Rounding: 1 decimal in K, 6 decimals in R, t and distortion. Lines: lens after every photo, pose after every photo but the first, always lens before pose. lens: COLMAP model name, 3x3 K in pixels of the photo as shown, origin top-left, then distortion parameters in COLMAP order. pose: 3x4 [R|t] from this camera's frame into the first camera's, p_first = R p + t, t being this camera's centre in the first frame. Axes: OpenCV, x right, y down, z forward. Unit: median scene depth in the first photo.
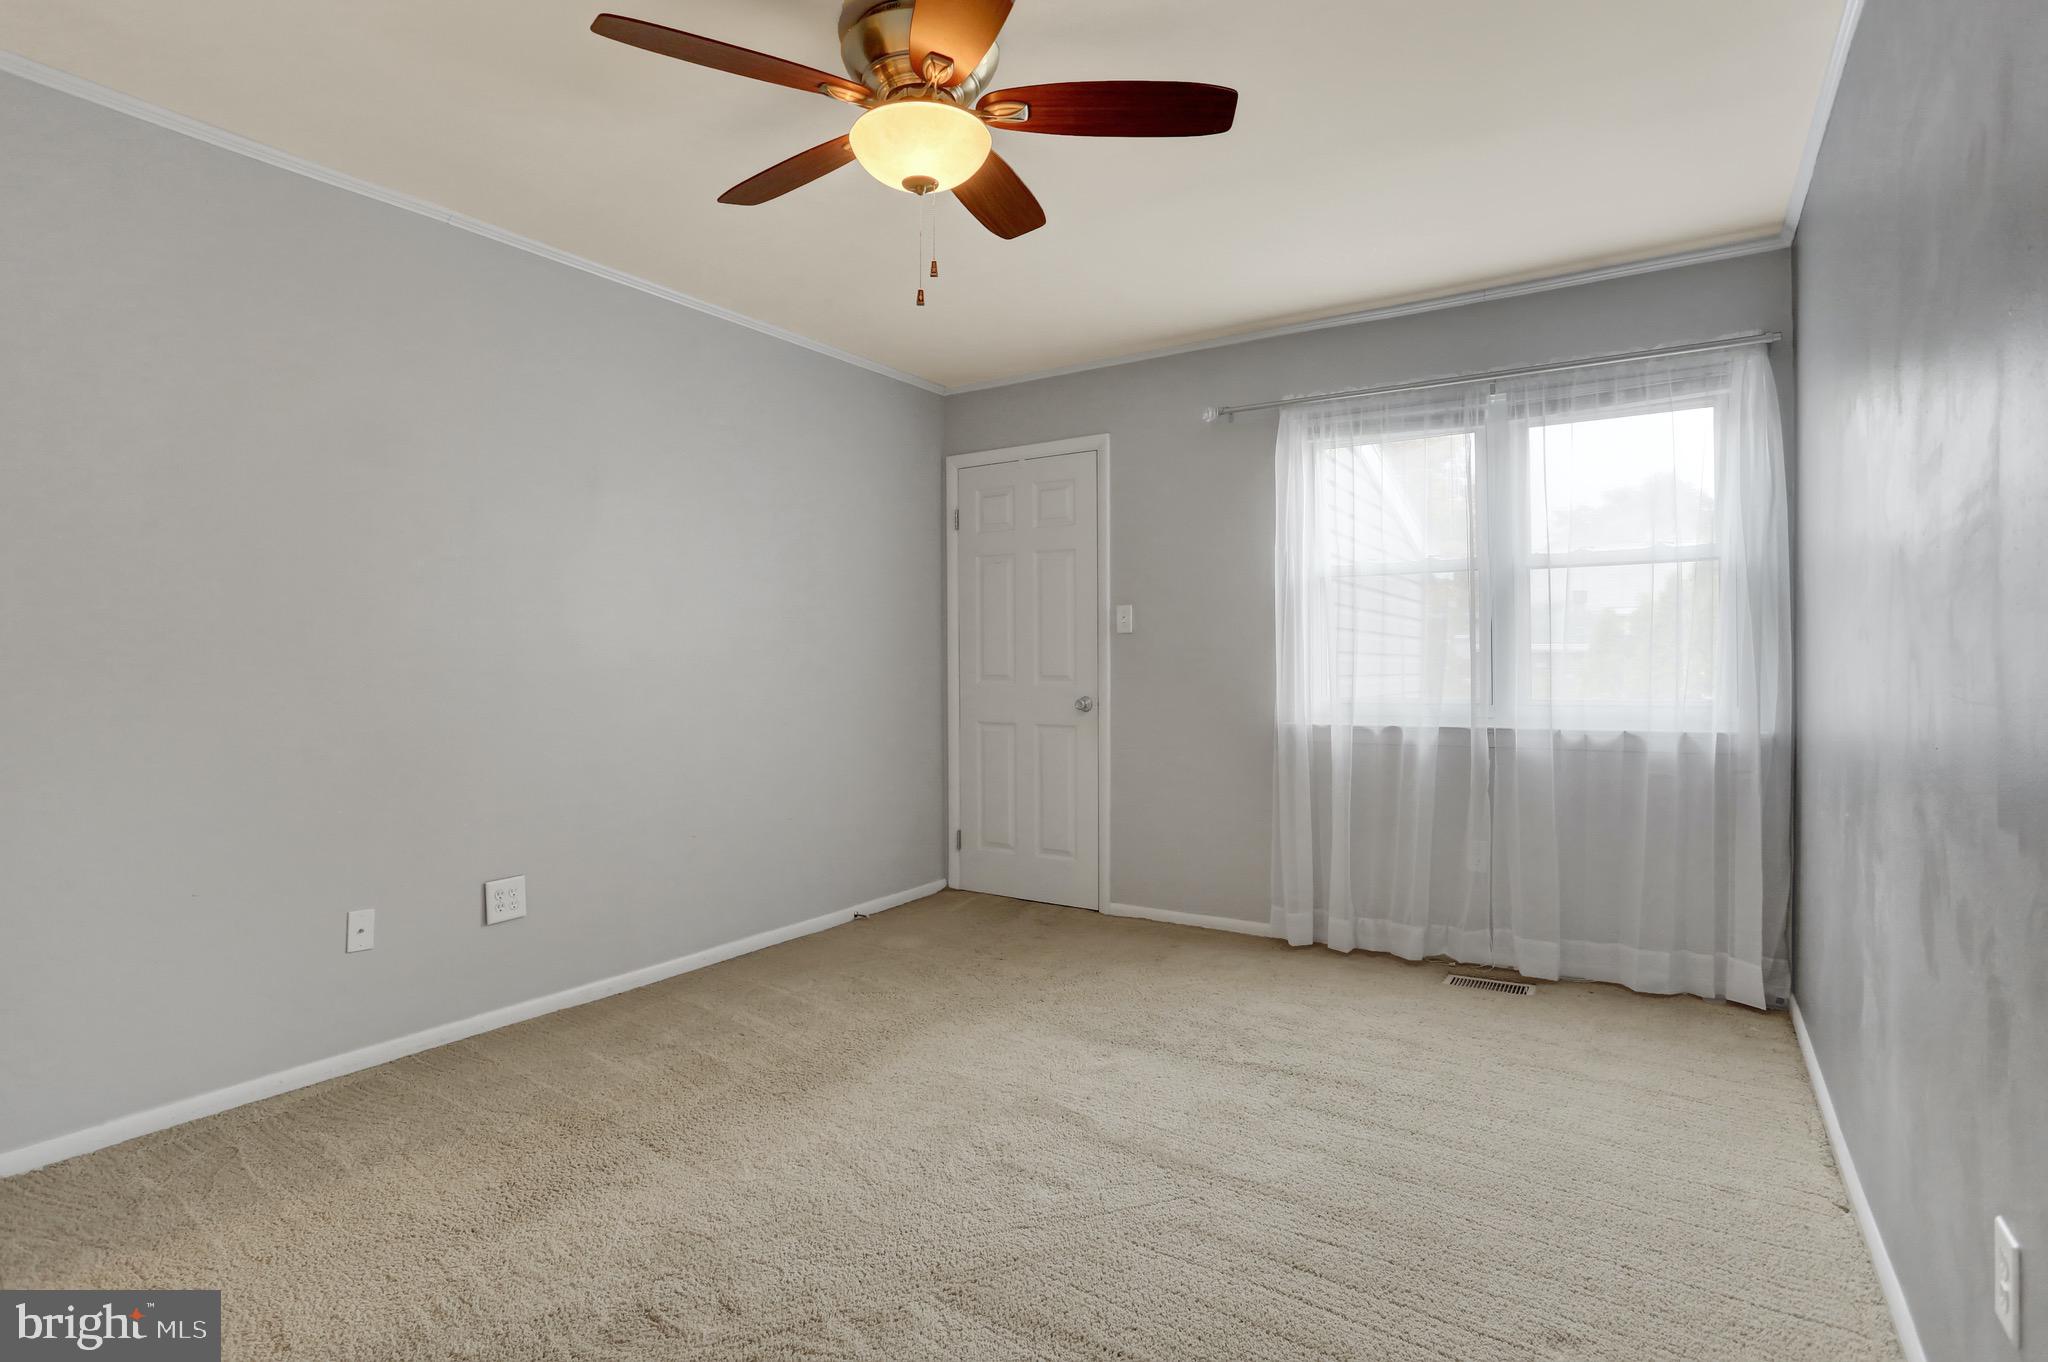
lens RADIAL K [[1037.2, 0, 1016.1], [0, 1037.2, 685.8], [0, 0, 1]] dist [-0.058314, 0.022075]
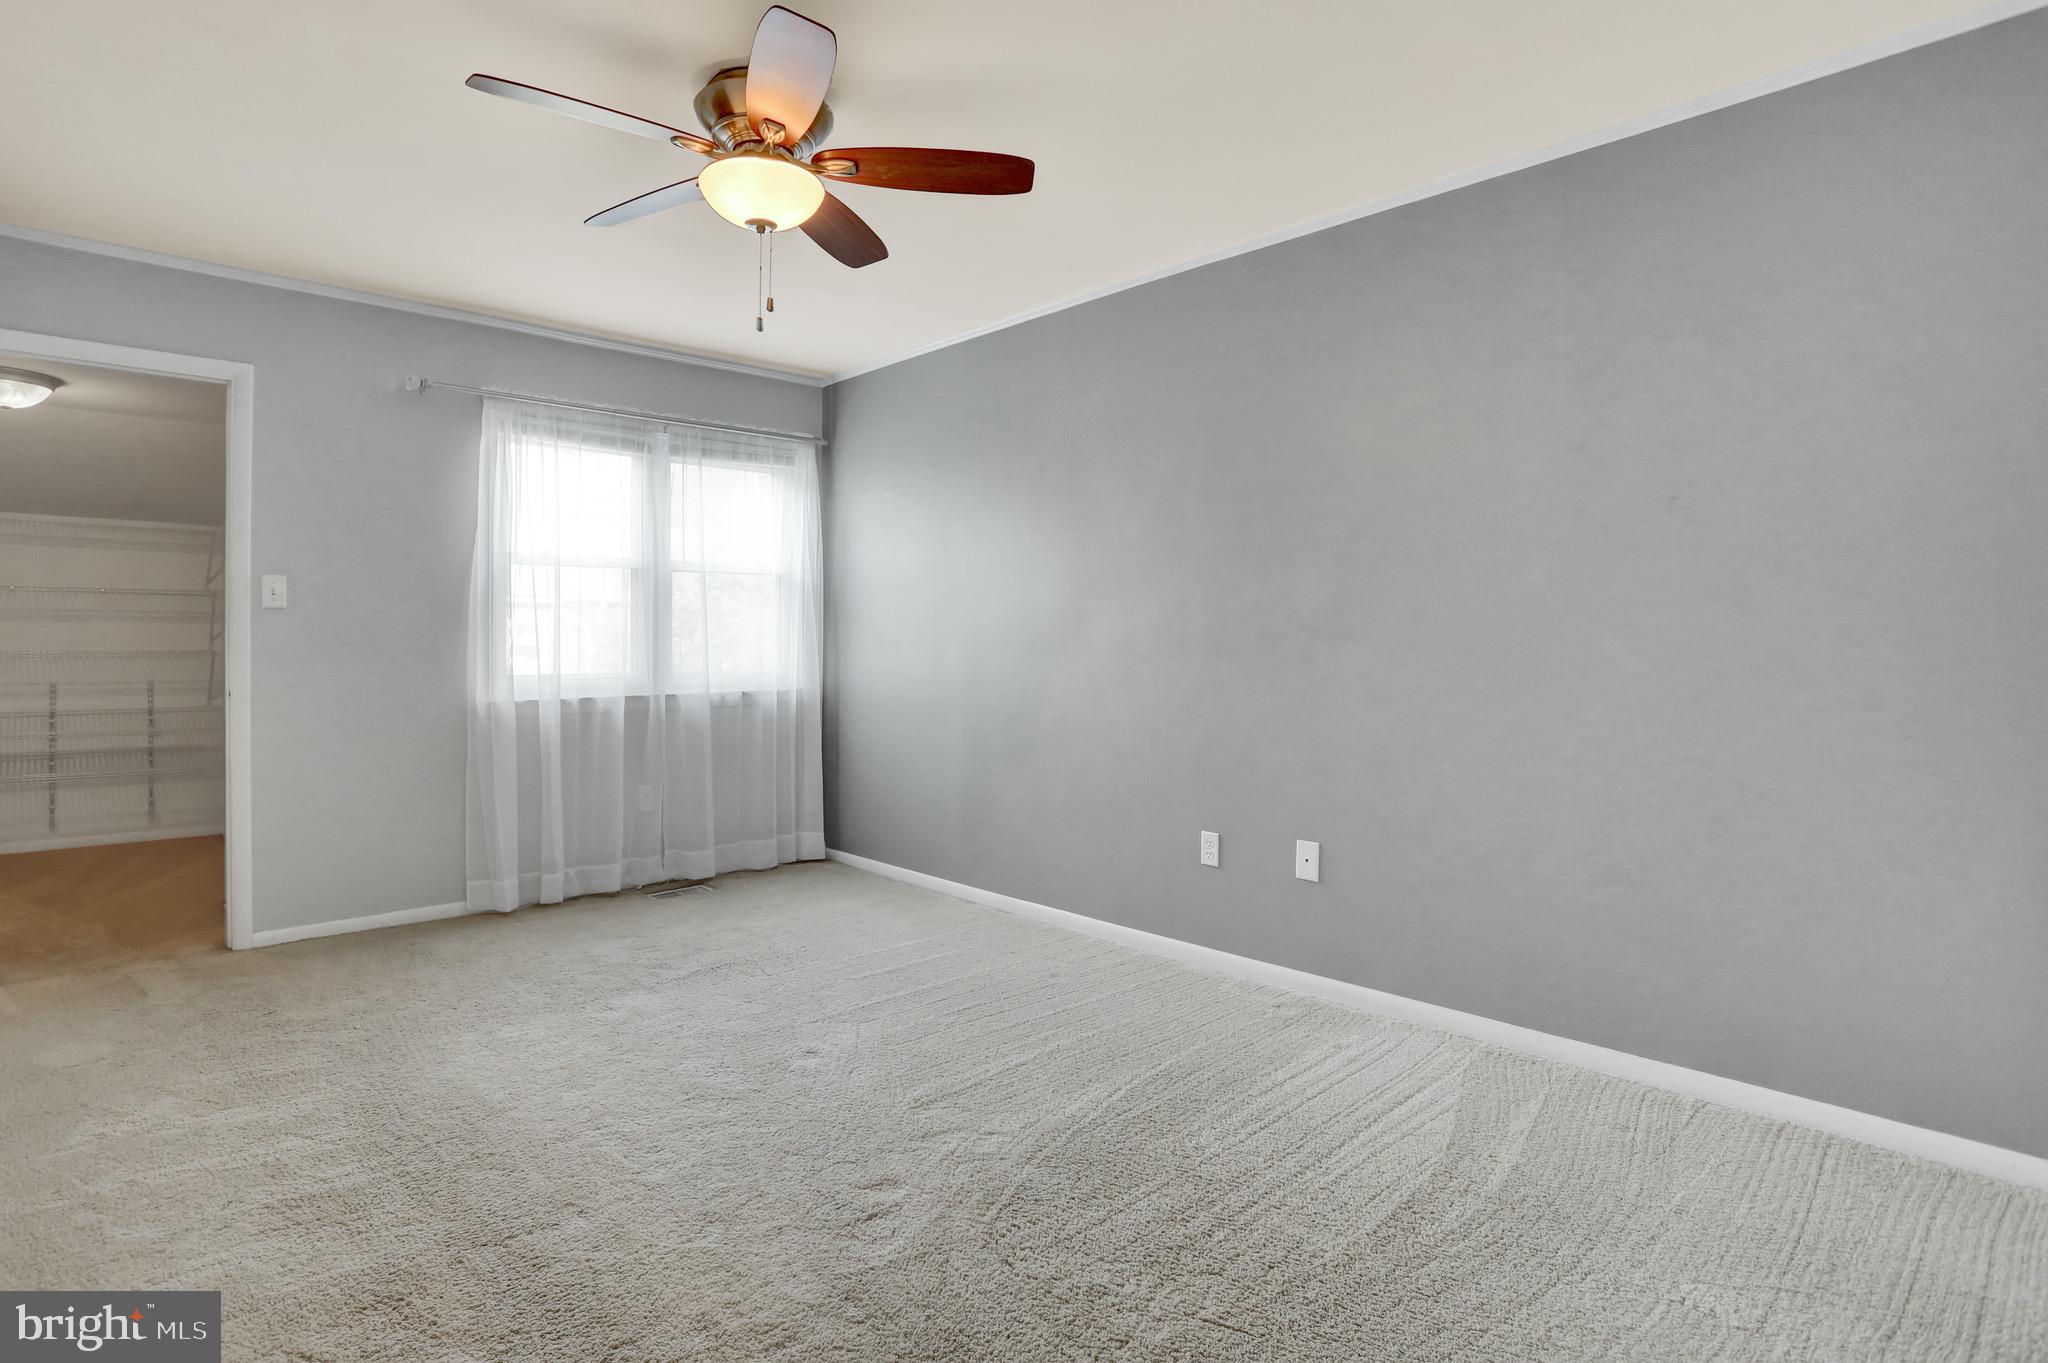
lens RADIAL K [[1037.2, 0, 1017.8], [0, 1037.2, 661.1], [0, 0, 1]] dist [-0.058314, 0.022075]
pose [[0.233802, -0.013273, 0.972194, -0.684806], [0.020076, 0.999760, 0.008822, -0.002299], [-0.972077, 0.017455, 0.234012, 0.271383]]
